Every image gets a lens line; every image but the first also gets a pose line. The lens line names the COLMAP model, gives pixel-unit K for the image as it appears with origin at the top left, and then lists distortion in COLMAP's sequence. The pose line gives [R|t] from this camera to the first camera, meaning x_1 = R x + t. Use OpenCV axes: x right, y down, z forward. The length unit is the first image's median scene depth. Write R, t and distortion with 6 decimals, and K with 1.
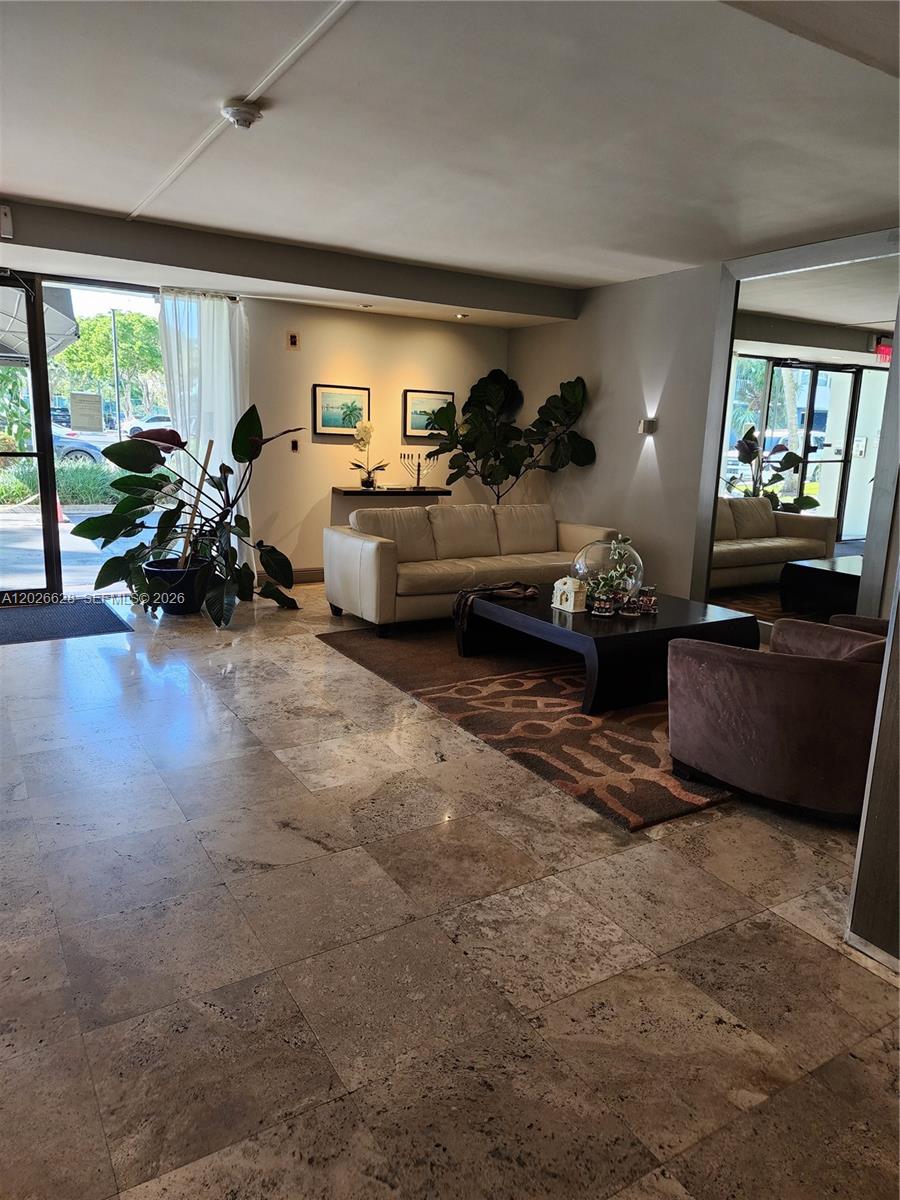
lens RADIAL K [[811.4, 0, 450.8], [0, 811.4, 598.4], [0, 0, 1]] dist [0.082990, -0.069143]
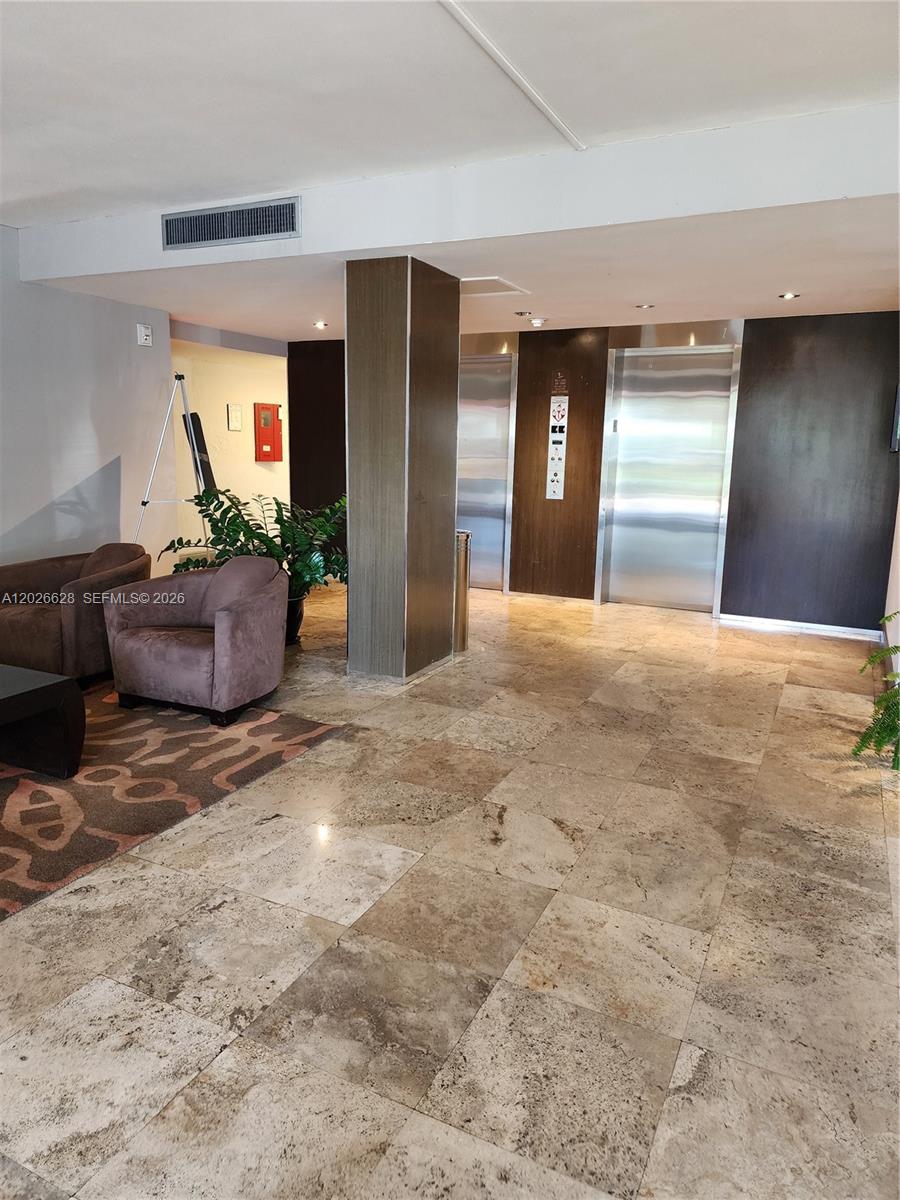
lens RADIAL K [[811.4, 0, 450.3], [0, 811.4, 599.0], [0, 0, 1]] dist [0.082990, -0.069143]
pose [[-0.542402, -0.202357, 0.815384, -0.821166], [0.139658, 0.935336, 0.325028, -0.288077], [-0.828430, 0.290170, -0.479067, 1.288022]]
